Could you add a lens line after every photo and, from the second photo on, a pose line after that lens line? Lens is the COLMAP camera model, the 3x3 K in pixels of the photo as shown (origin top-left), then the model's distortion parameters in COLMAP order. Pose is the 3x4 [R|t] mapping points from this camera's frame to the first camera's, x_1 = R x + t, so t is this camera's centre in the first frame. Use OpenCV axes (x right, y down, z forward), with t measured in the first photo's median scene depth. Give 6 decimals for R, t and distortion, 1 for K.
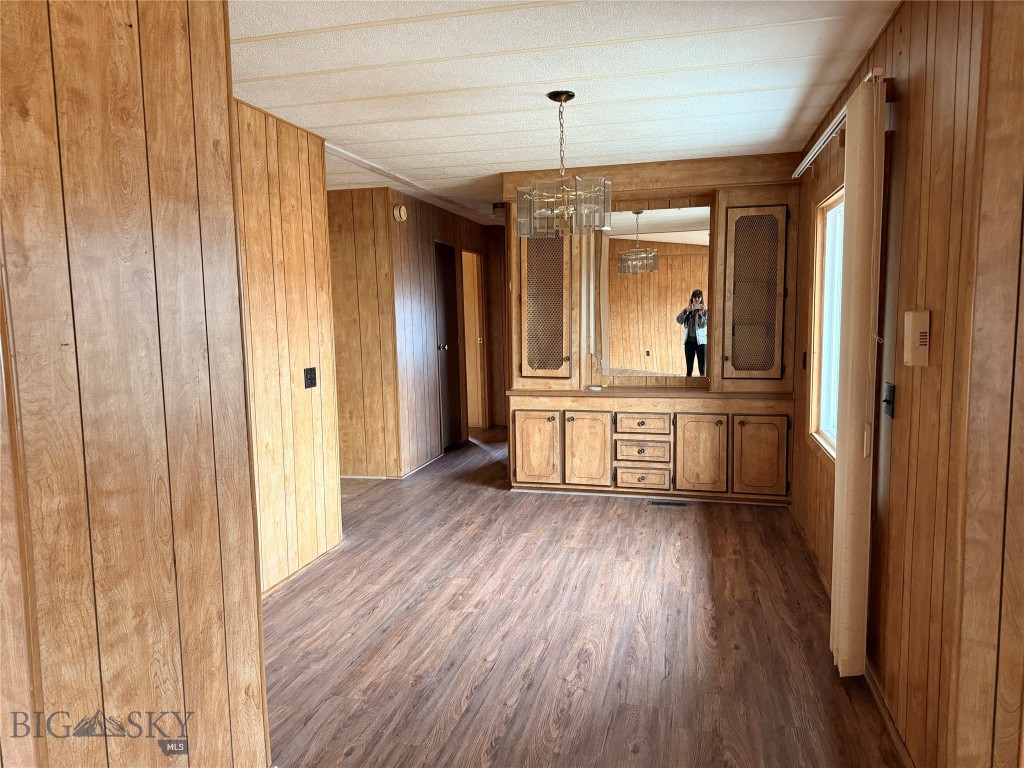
lens RADIAL K [[720.5, 0, 509.5], [0, 720.5, 387.0], [0, 0, 1]] dist [0.075745, -0.101656]
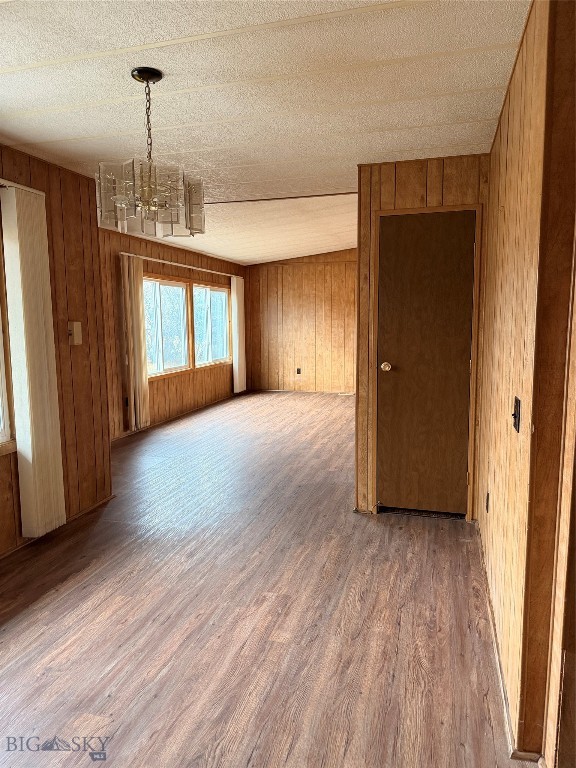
lens RADIAL K [[540.3, 0, 285.3], [0, 540.3, 383.7], [0, 0, 1]] dist [0.075745, -0.101656]
pose [[-0.999328, 0.020109, 0.030651, -0.103775], [0.026370, 0.975144, 0.219996, -0.167022], [-0.025465, 0.220656, -0.975019, 1.652511]]
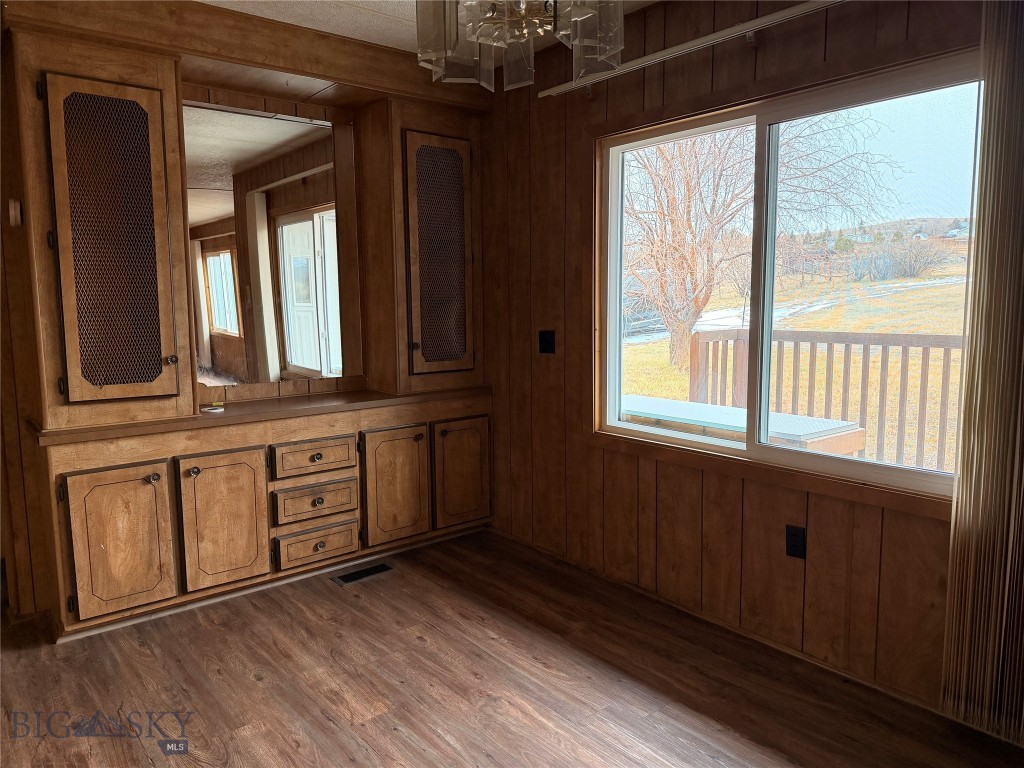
lens RADIAL K [[720.5, 0, 513.6], [0, 720.5, 378.9], [0, 0, 1]] dist [0.075745, -0.101656]
pose [[0.584210, -0.081033, 0.807547, -0.308944], [0.082814, 0.995762, 0.040009, -0.038913], [-0.807366, 0.043503, 0.588445, 0.722638]]
